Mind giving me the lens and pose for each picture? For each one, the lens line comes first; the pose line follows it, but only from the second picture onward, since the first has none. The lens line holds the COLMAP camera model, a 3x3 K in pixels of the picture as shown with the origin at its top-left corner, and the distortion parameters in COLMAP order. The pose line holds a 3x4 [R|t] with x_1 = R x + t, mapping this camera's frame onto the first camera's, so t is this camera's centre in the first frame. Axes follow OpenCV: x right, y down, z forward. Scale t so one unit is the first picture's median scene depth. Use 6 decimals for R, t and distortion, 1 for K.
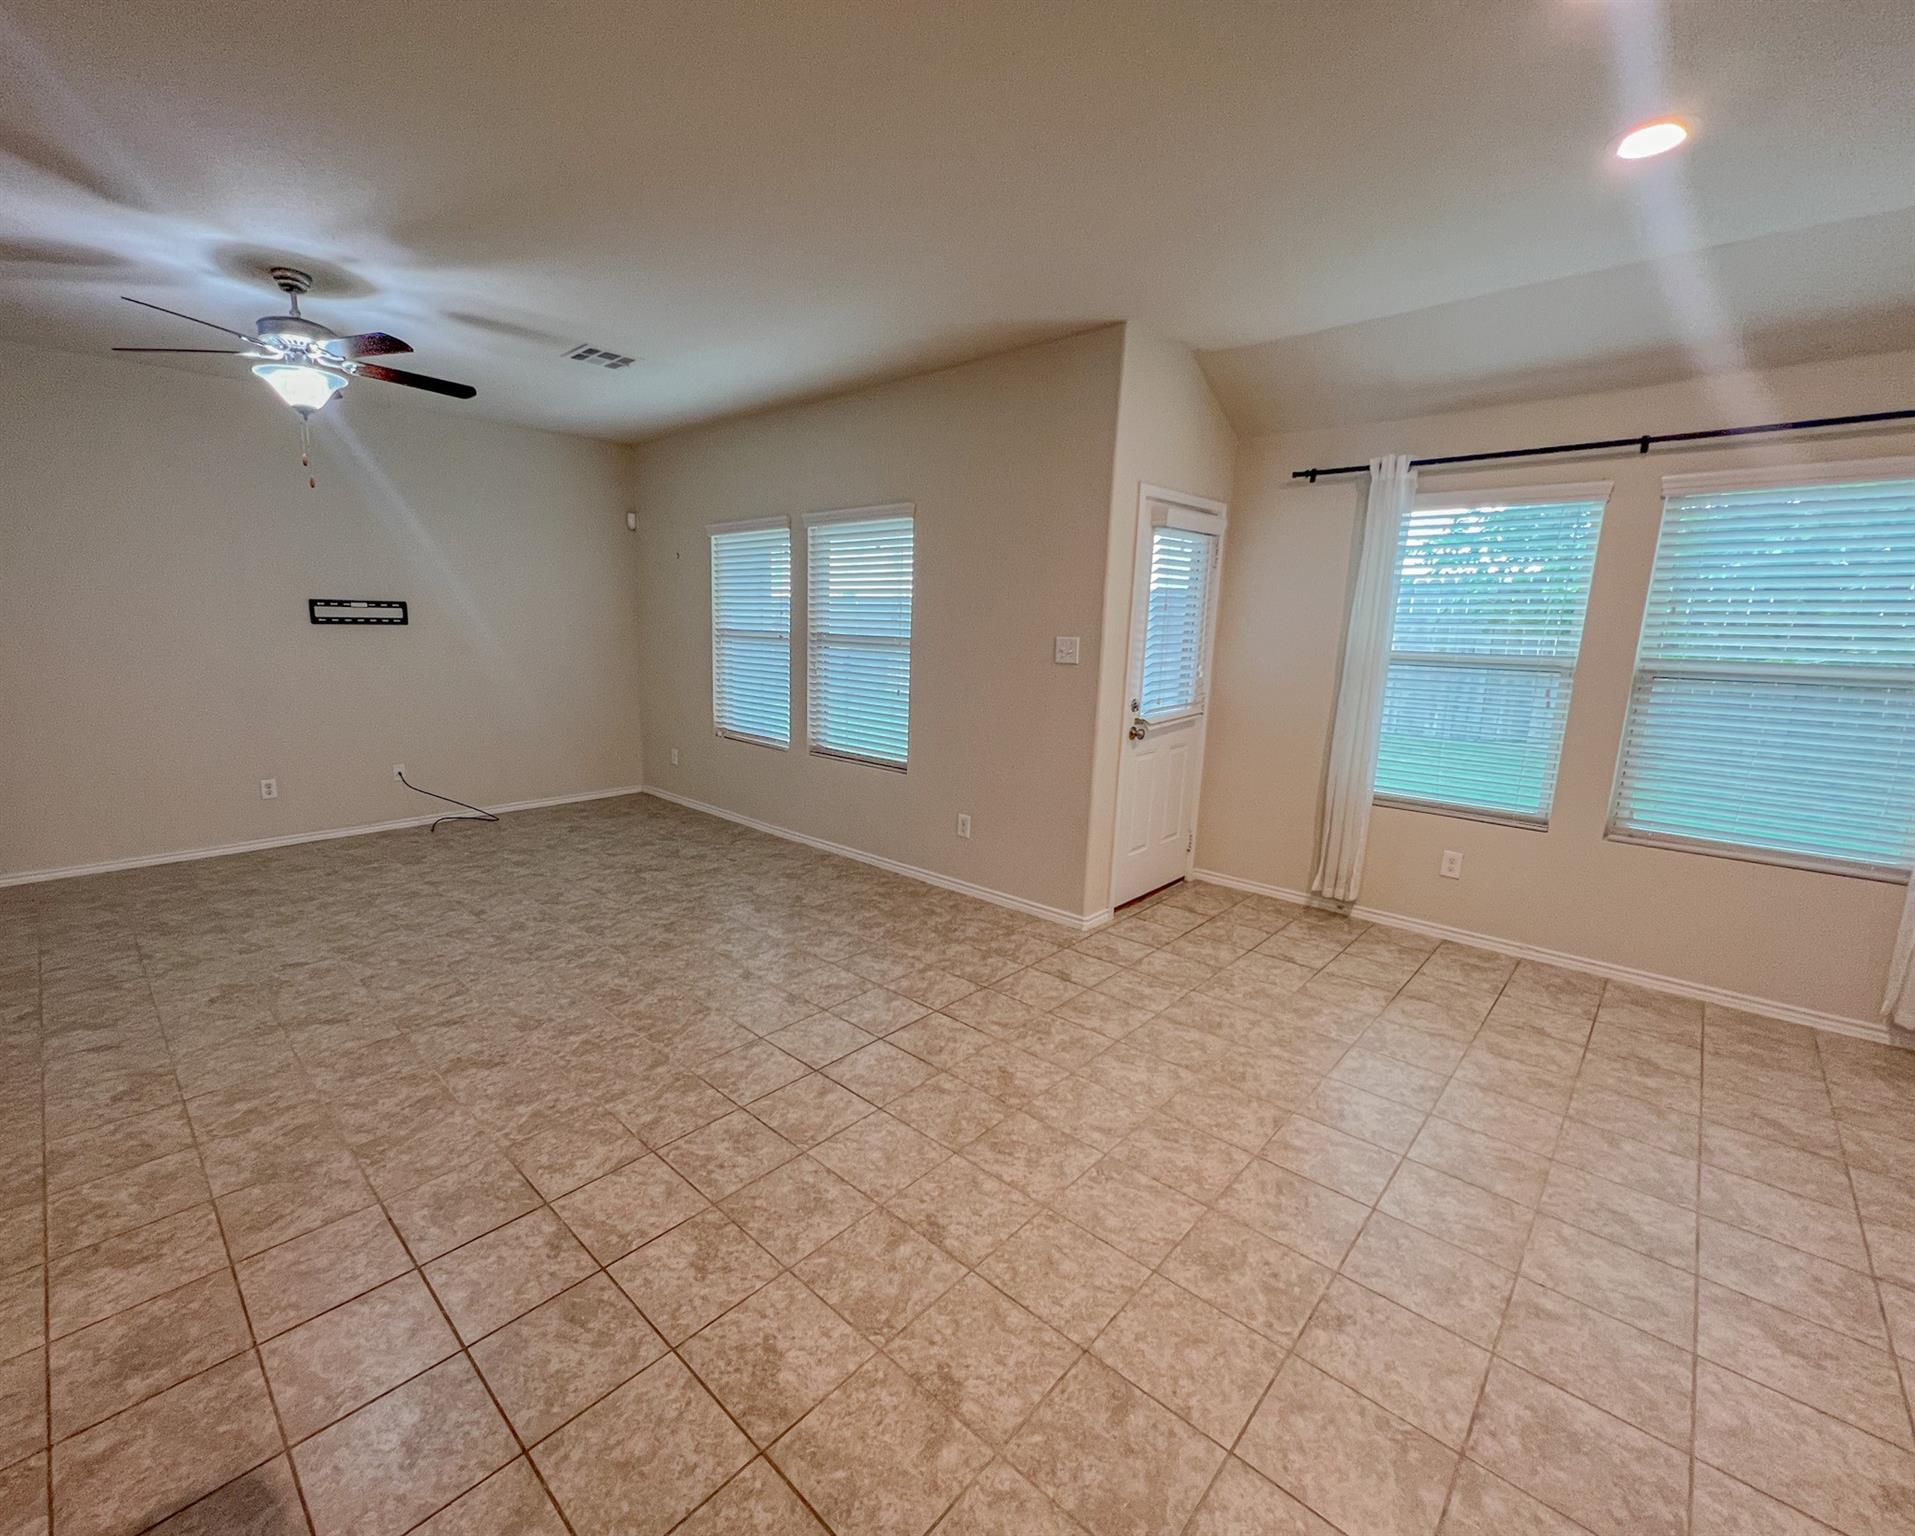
lens RADIAL K [[825.9, 0, 886.8], [0, 825.9, 771.1], [0, 0, 1]] dist [-0.002582, 0.000218]
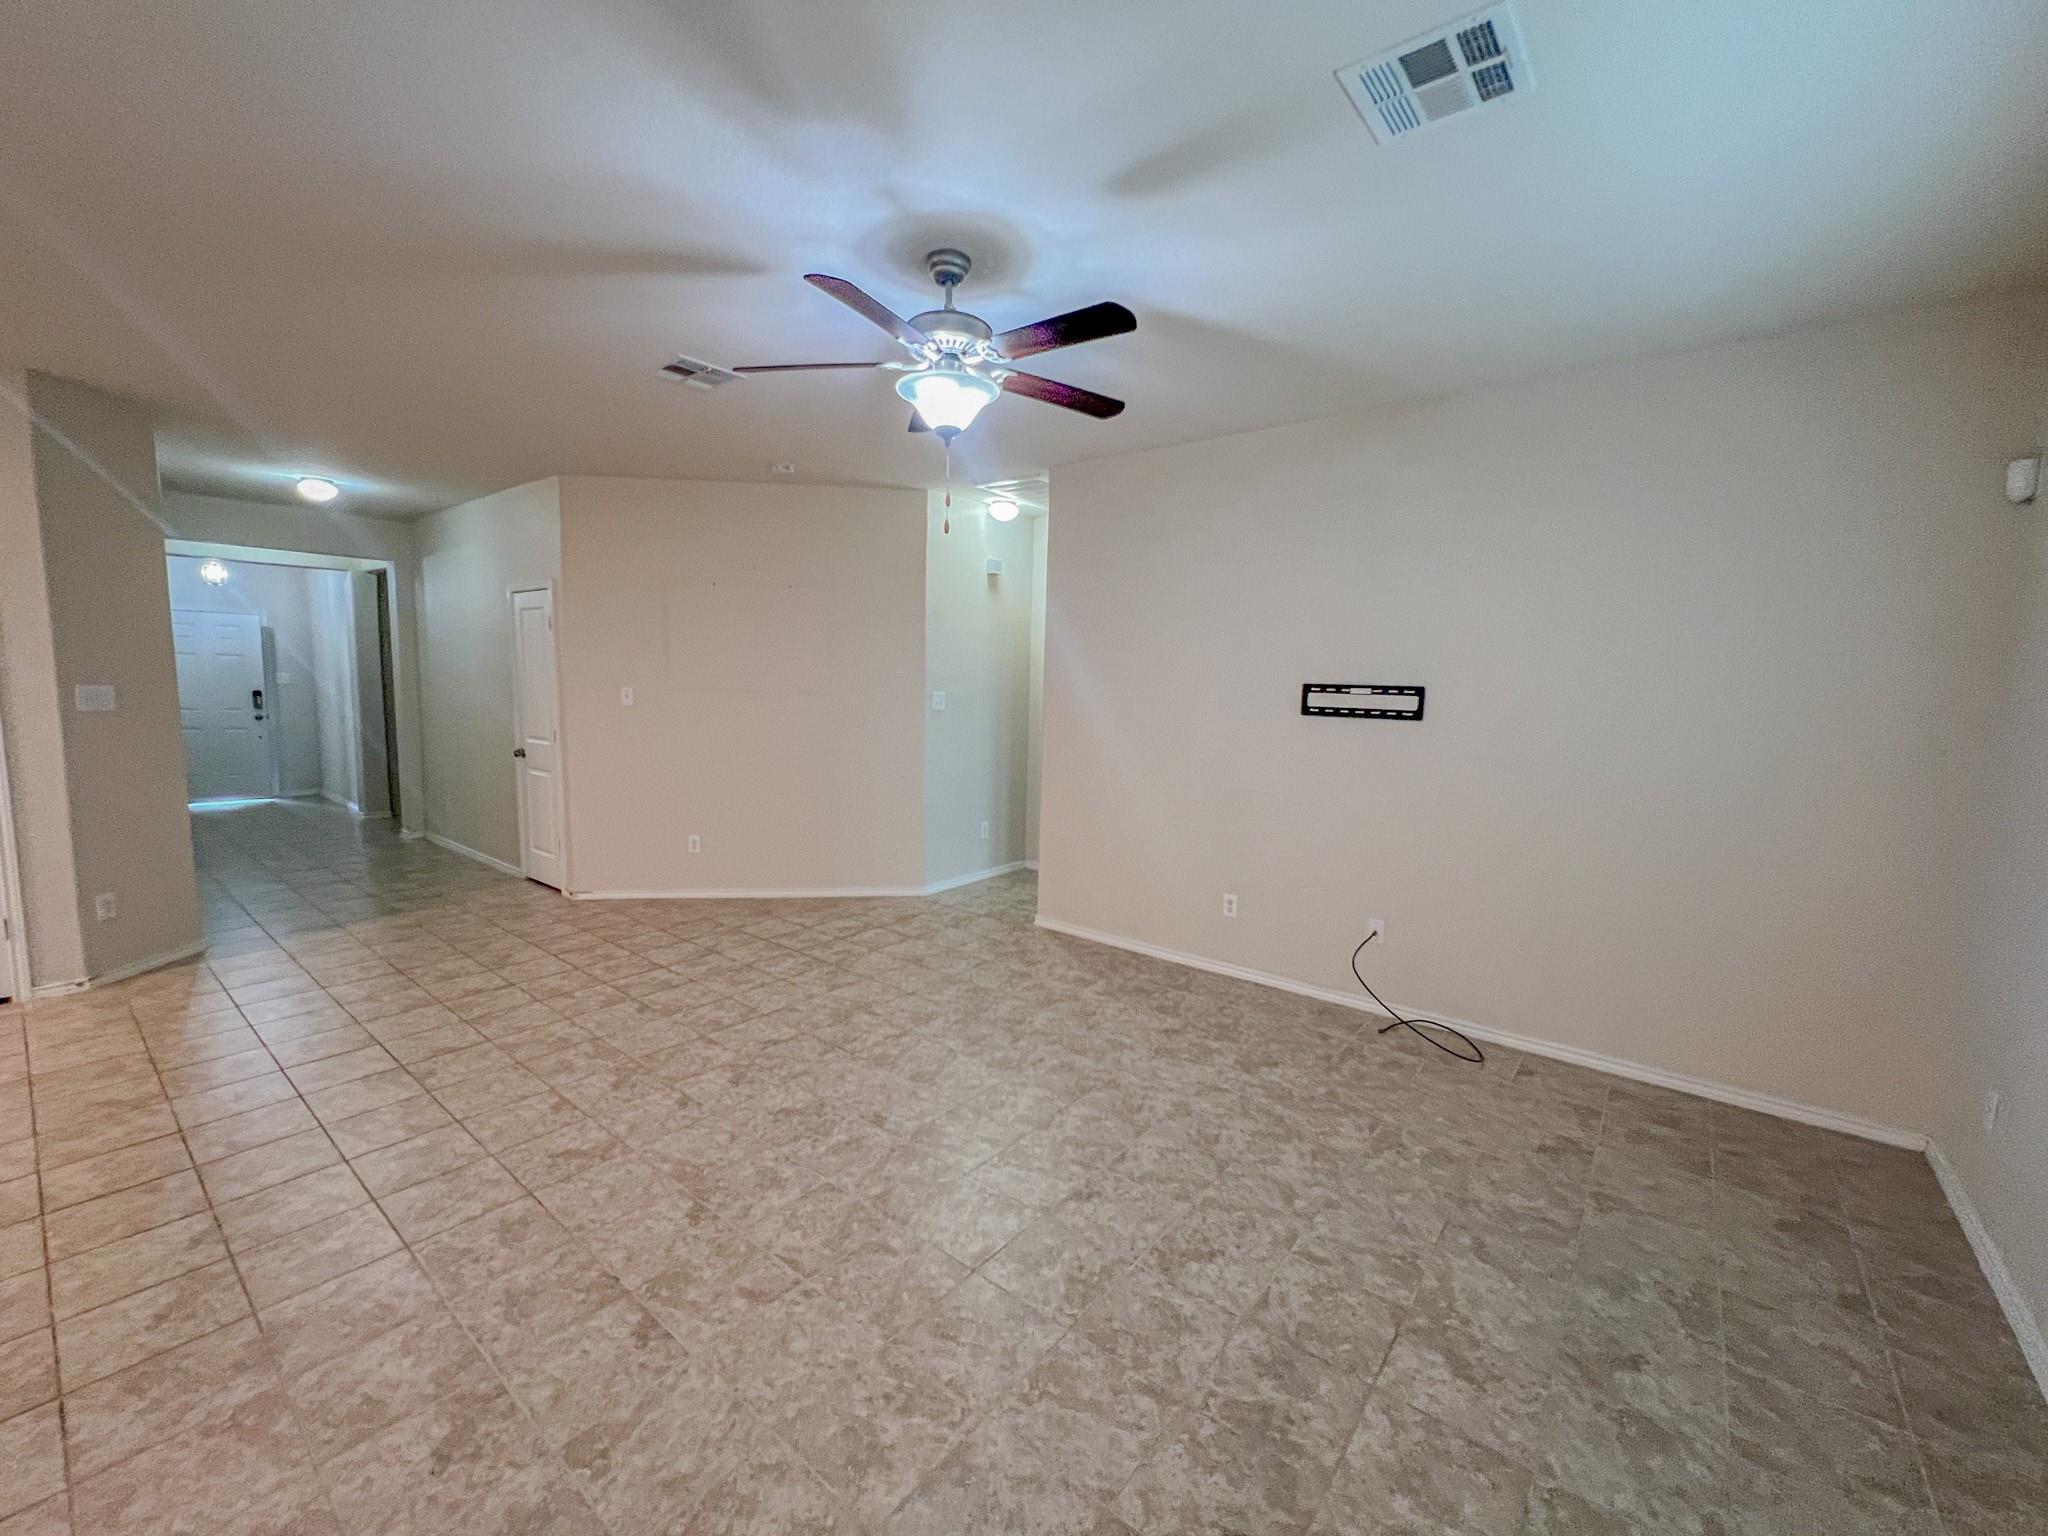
lens RADIAL K [[827.1, 0, 1019.5], [0, 827.1, 771.4], [0, 0, 1]] dist [-0.001050, 0.000326]
pose [[0.099218, 0.093820, -0.990633, 0.068483], [-0.201688, 0.976777, 0.072307, -0.167068], [0.974411, 0.192625, 0.115837, 0.854504]]
